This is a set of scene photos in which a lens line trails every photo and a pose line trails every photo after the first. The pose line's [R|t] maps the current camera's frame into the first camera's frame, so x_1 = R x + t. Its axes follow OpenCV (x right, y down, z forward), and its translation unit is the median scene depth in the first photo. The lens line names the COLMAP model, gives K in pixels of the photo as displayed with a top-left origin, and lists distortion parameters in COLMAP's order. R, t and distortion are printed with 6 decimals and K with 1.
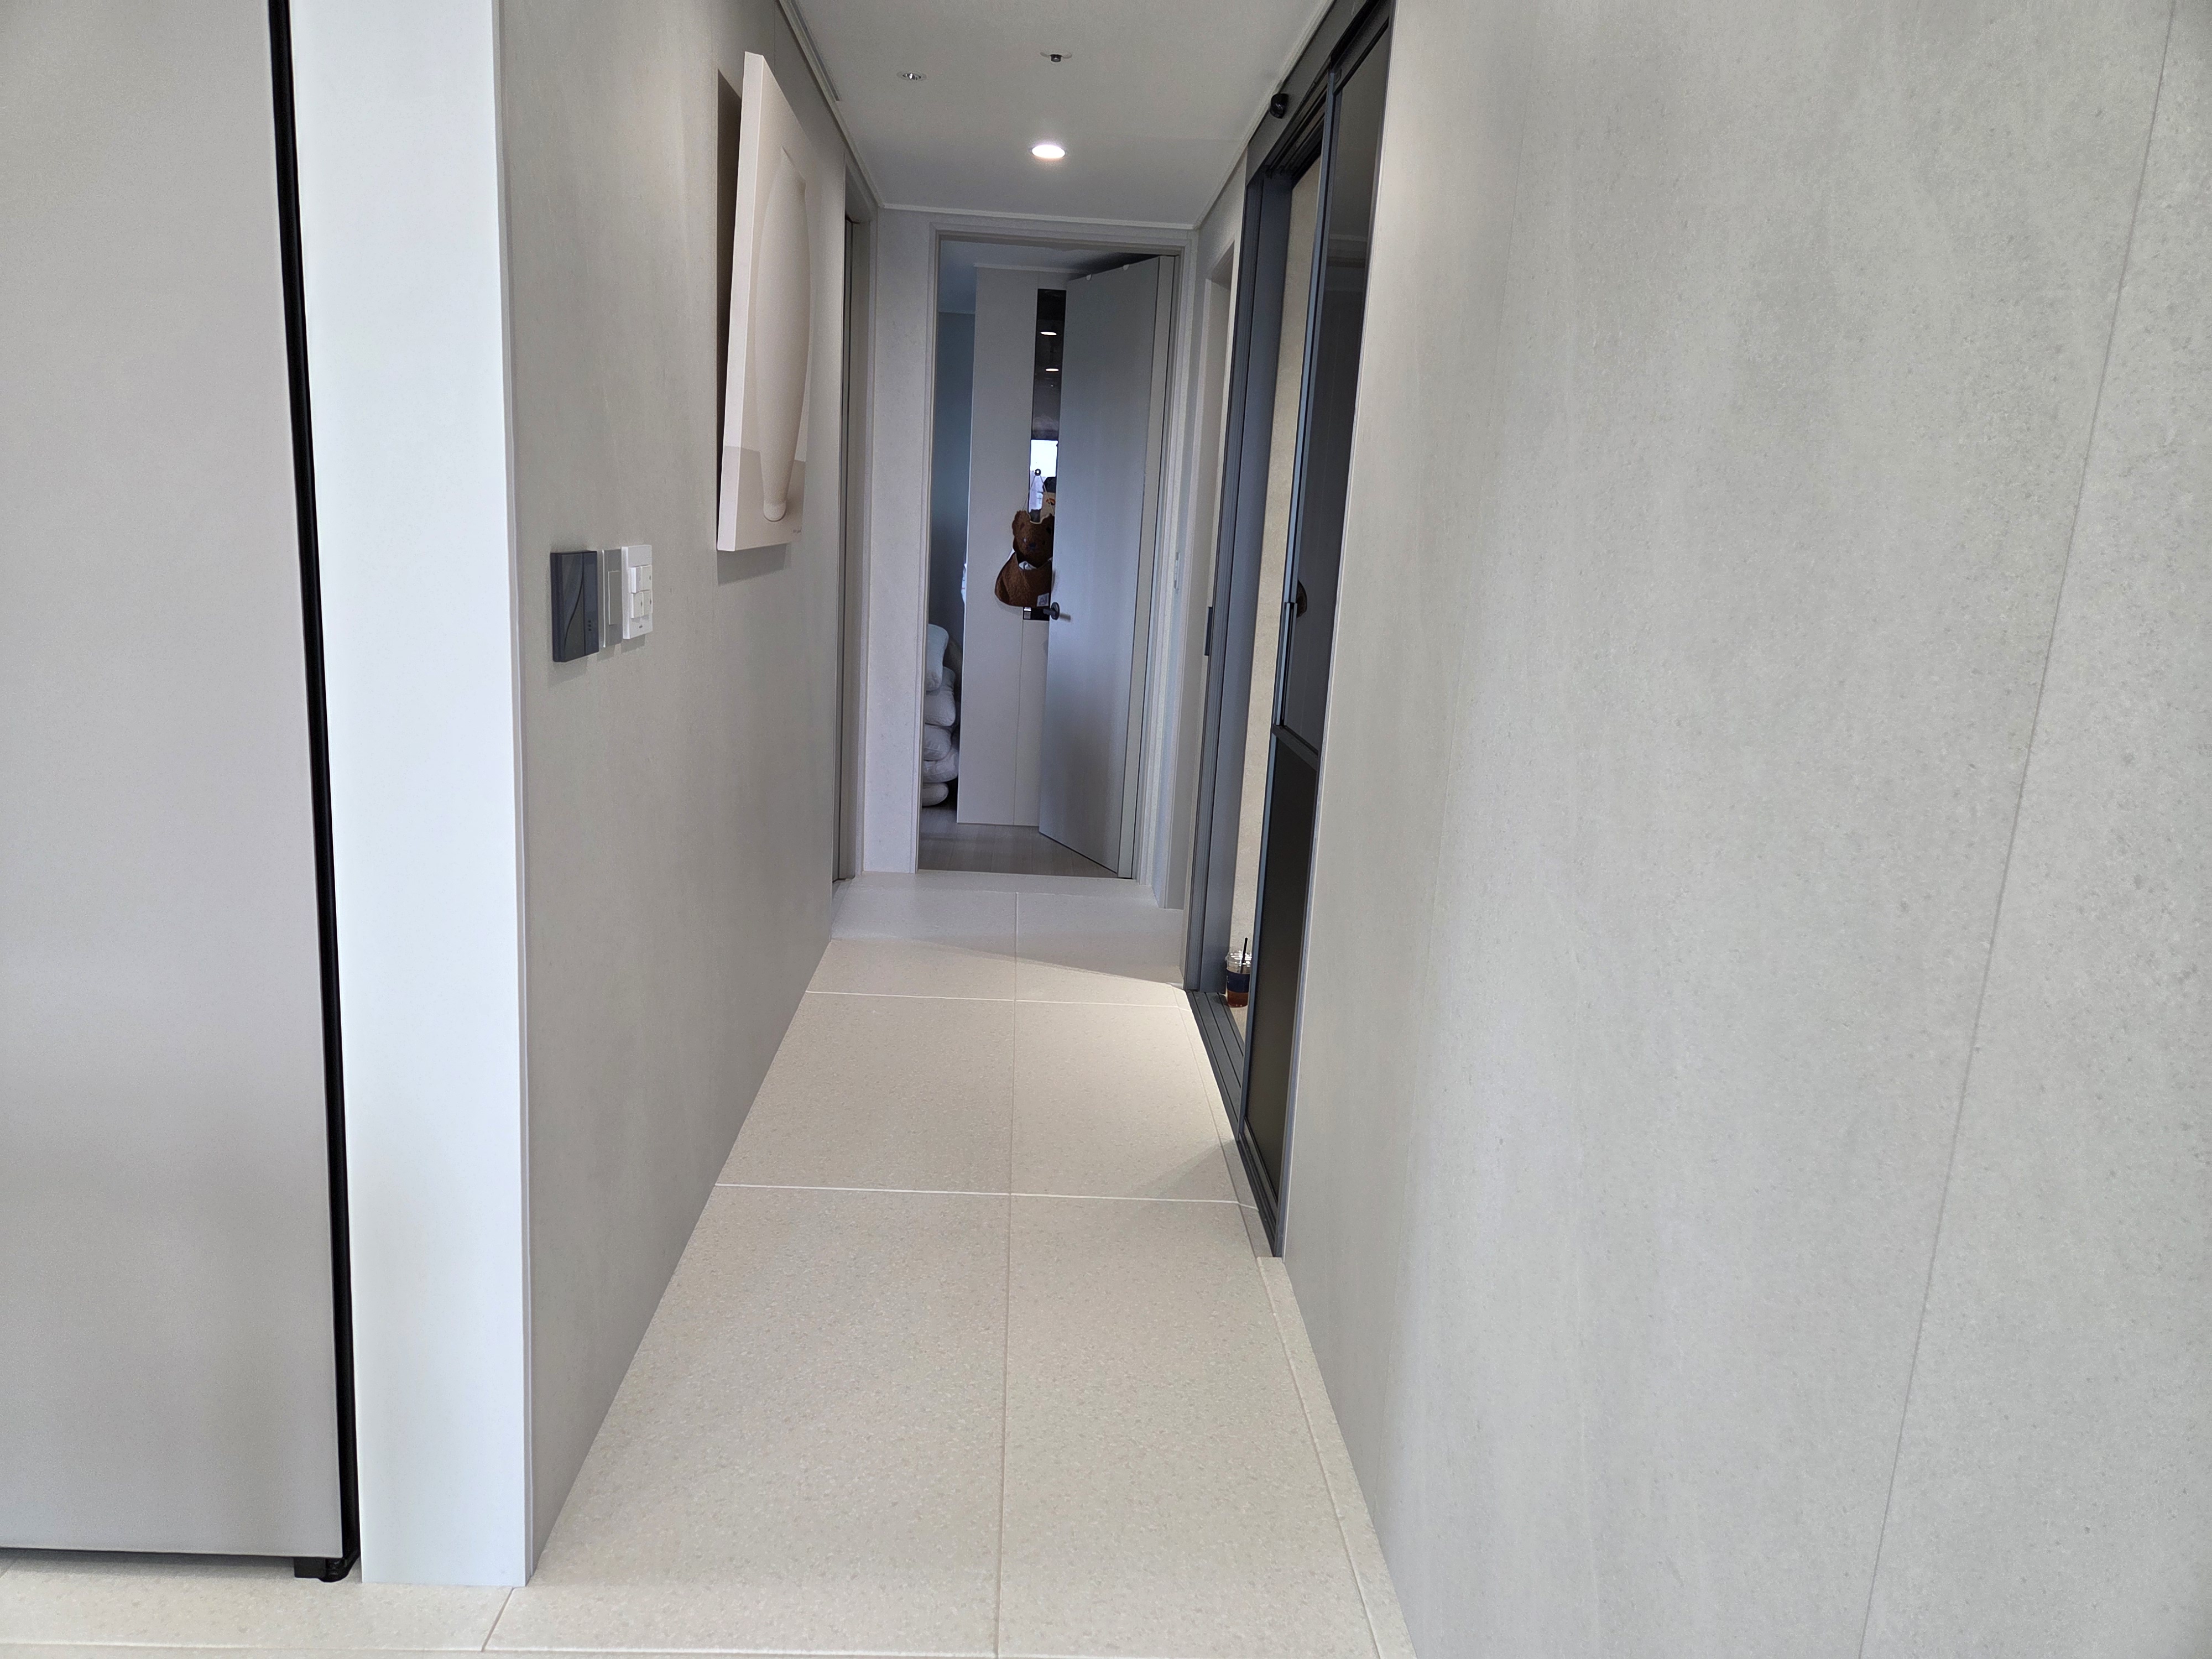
lens RADIAL K [[1467.5, 0, 1106.0], [0, 1467.5, 829.5], [0, 0, 1]] dist [0.020306, -0.005220]
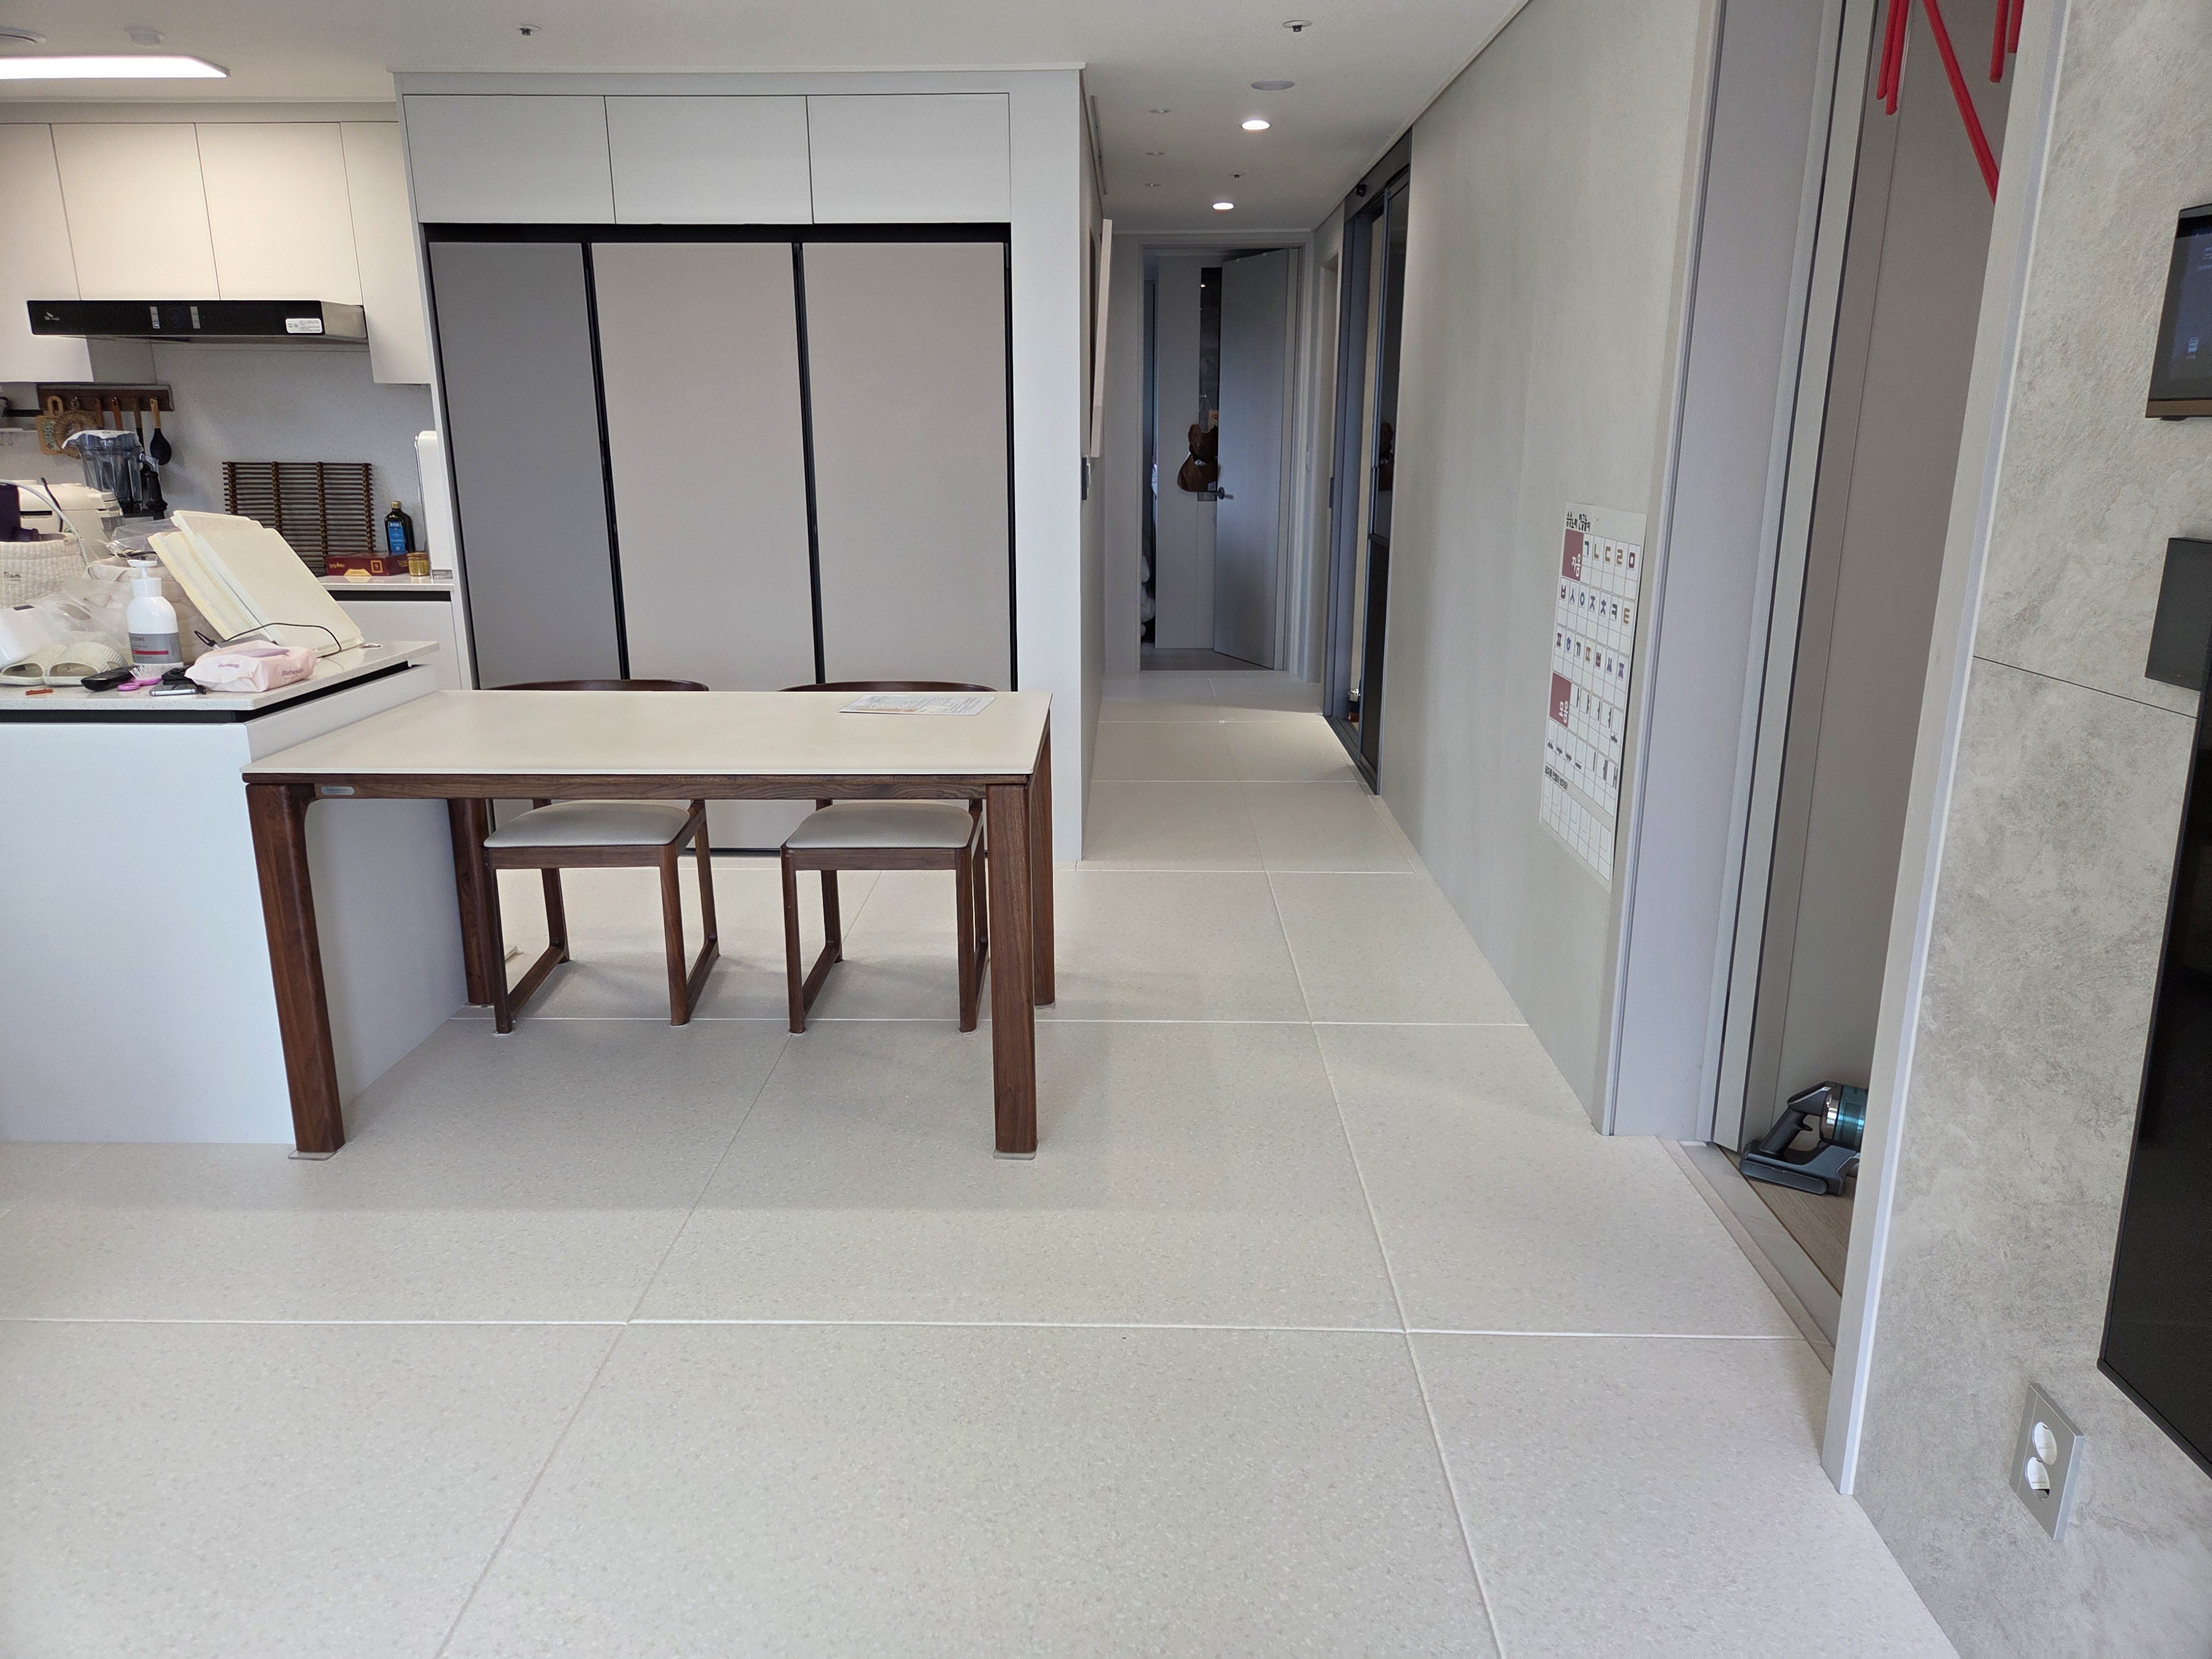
lens RADIAL K [[1470.2, 0, 1112.9], [0, 1470.2, 856.4], [0, 0, 1]] dist [0.003786, -0.000283]
pose [[0.996100, -0.039208, -0.079044, -0.072928], [0.045141, 0.996182, 0.074729, 0.170793], [0.075812, -0.078006, 0.994066, -0.860247]]
